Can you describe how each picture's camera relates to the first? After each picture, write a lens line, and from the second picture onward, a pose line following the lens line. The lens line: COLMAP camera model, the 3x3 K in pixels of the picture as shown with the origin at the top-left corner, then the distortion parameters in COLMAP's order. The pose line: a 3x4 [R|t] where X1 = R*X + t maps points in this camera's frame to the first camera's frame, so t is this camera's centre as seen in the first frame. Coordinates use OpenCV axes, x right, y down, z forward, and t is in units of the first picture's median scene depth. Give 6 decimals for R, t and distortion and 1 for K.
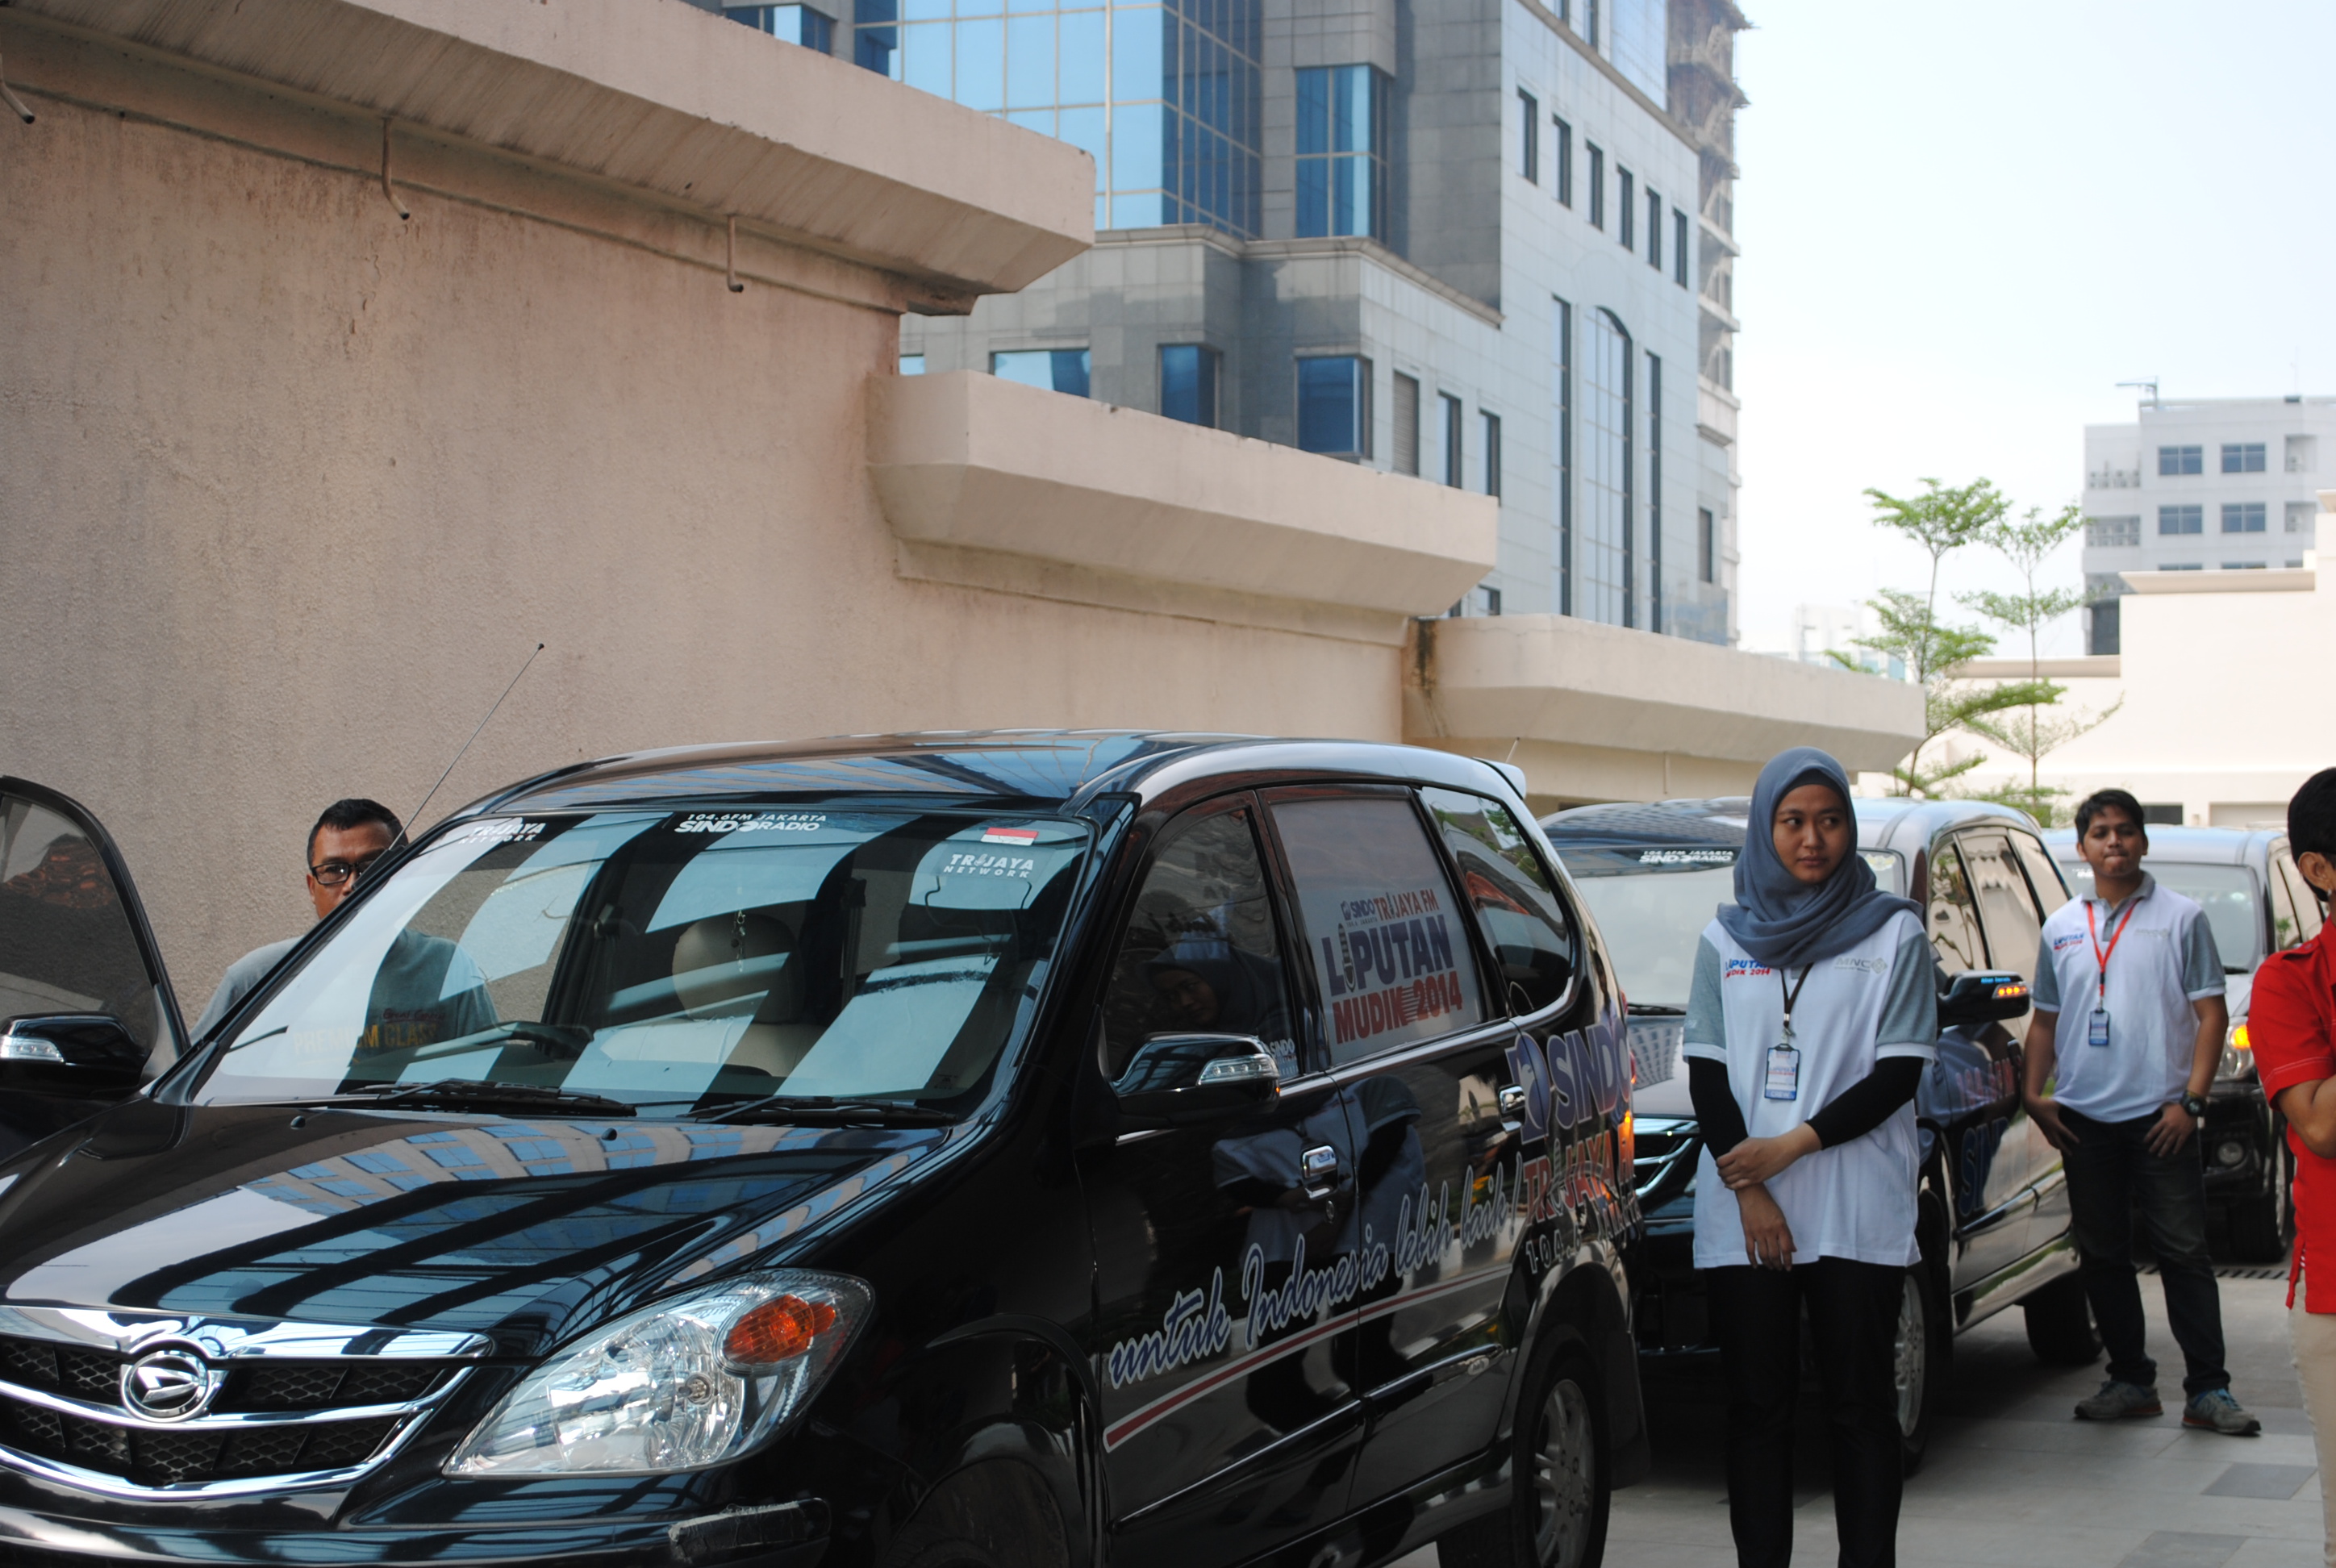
lens RADIAL K [[4221.1, 0, 1168.0], [0, 4221.1, 784.0], [0, 0, 1]] dist [-0.189126, 0.071388]
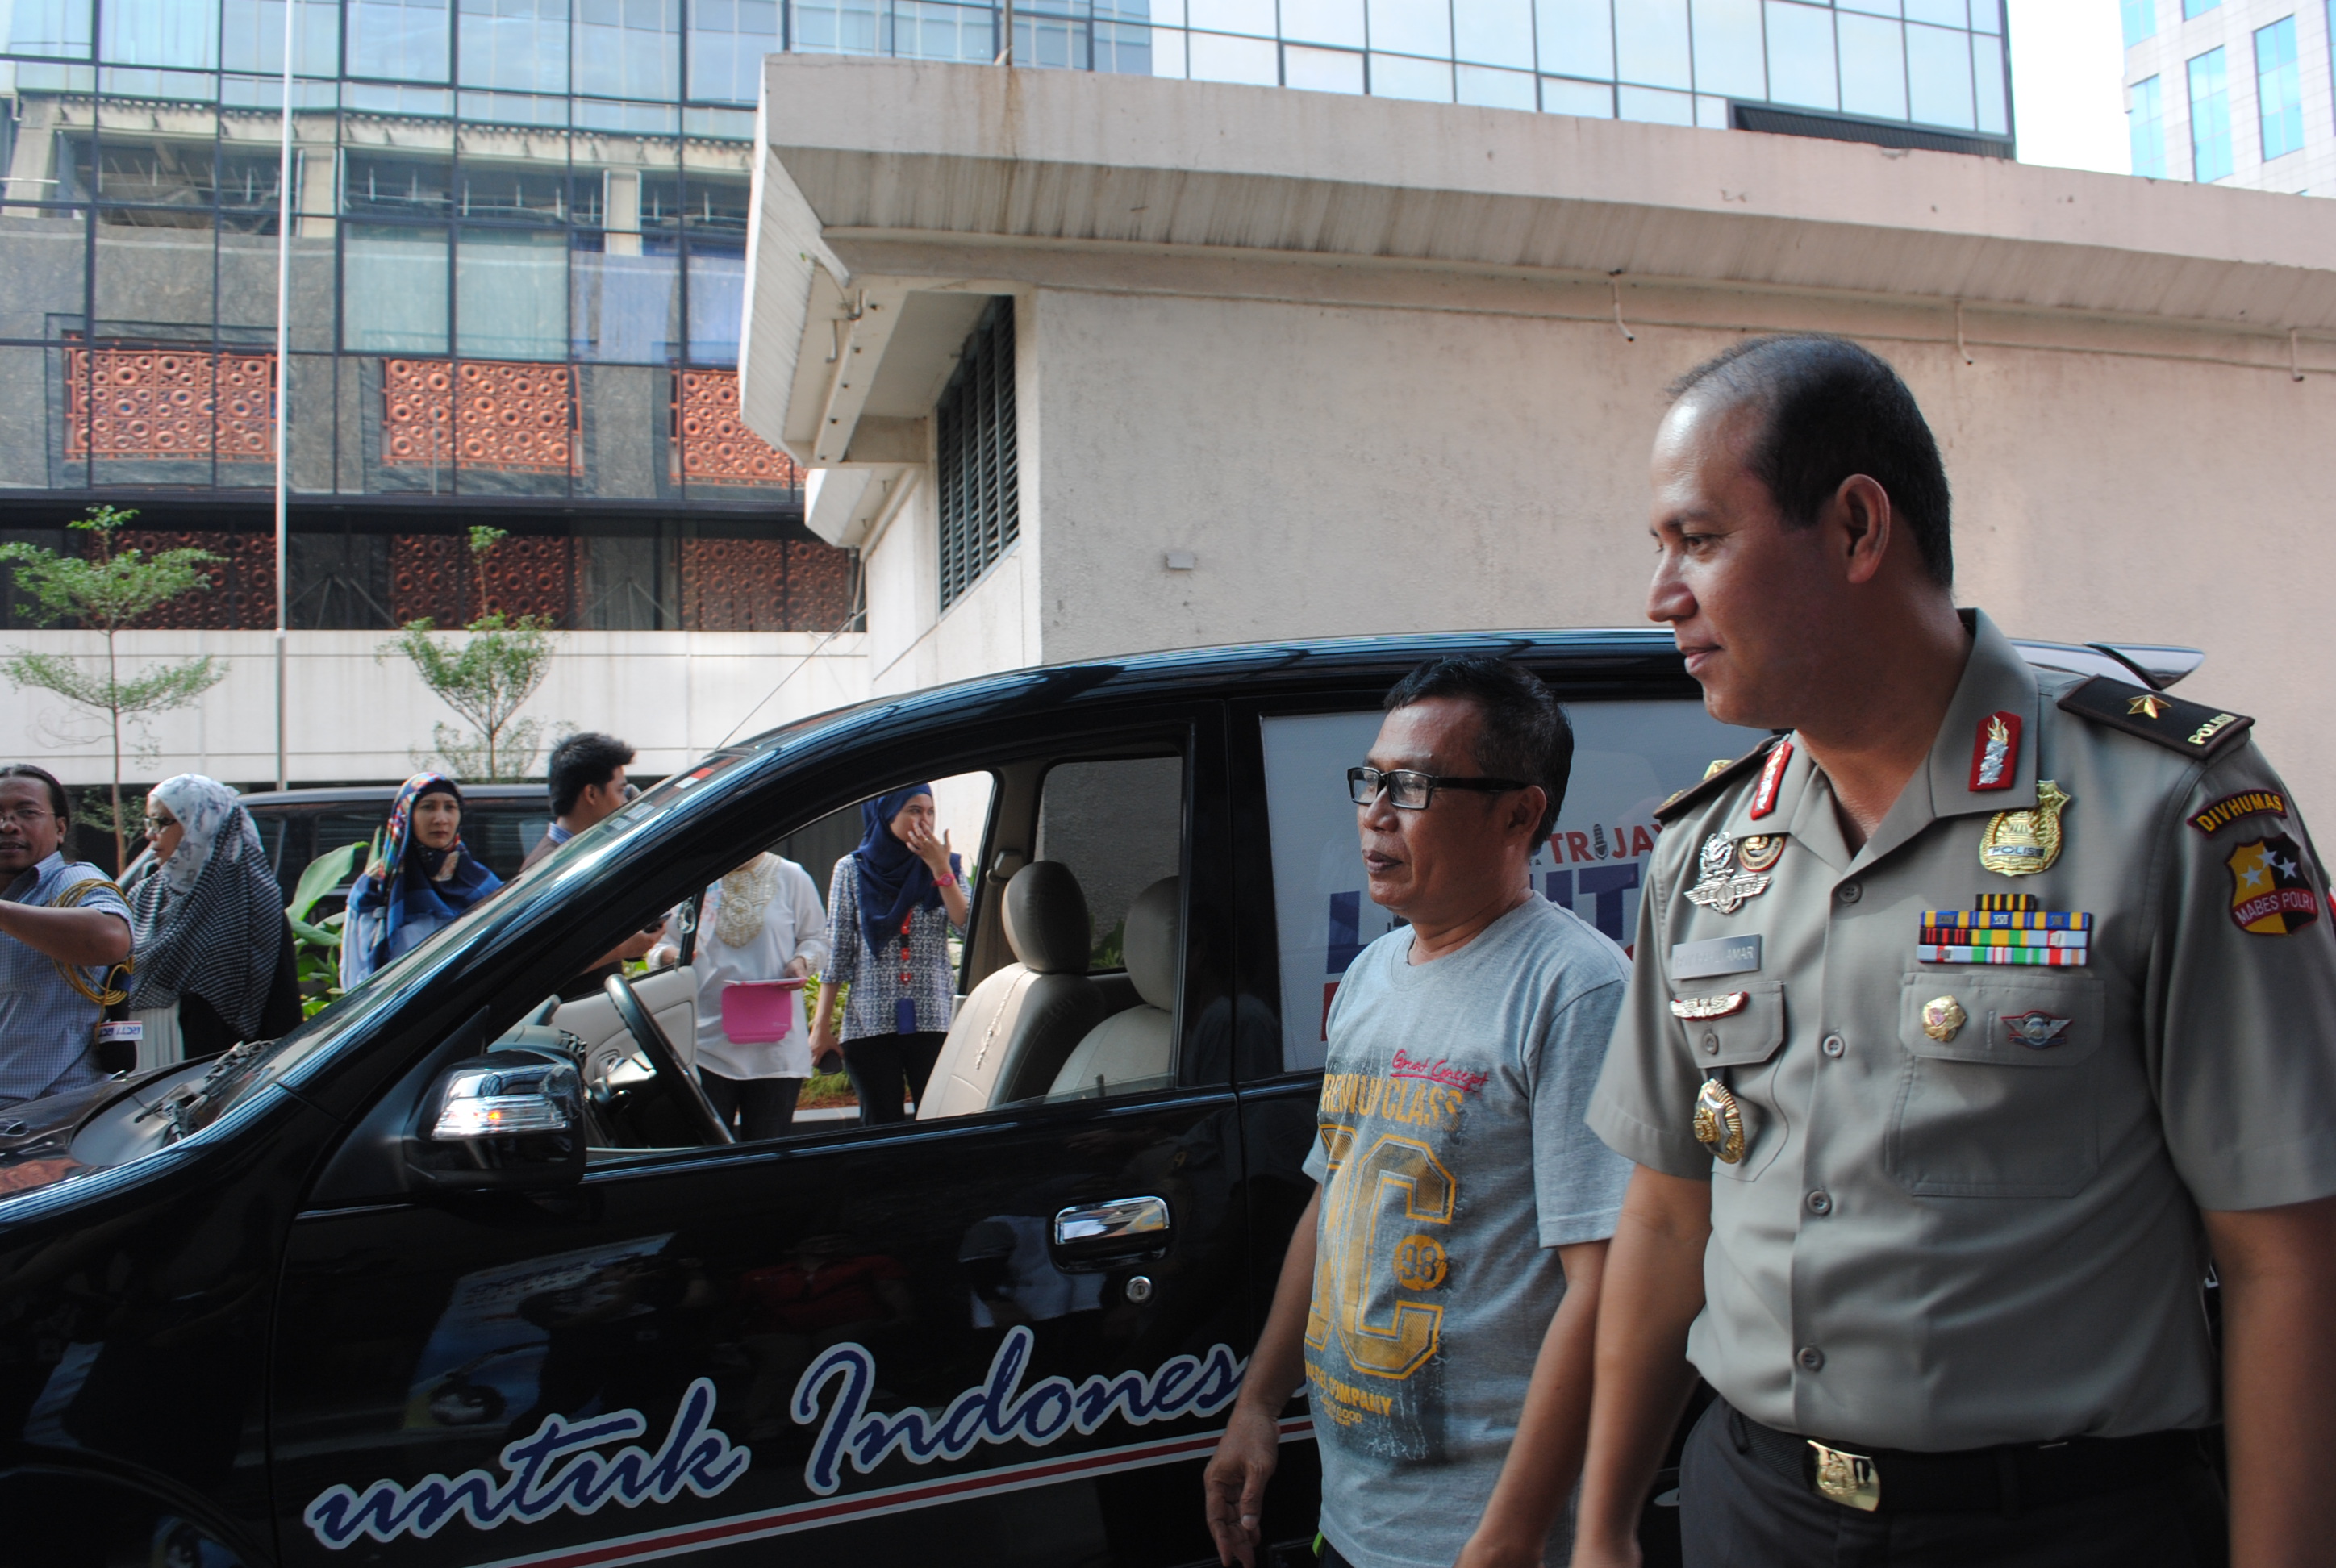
lens RADIAL K [[1813.3, 0, 1168.0], [0, 1813.3, 784.0], [0, 0, 1]] dist [-0.070282, -0.004167]
pose [[0.629275, -0.039401, -0.776183, 0.124032], [0.046270, 0.998842, -0.013191, 0.009788], [0.775804, -0.027613, 0.630370, 0.366201]]
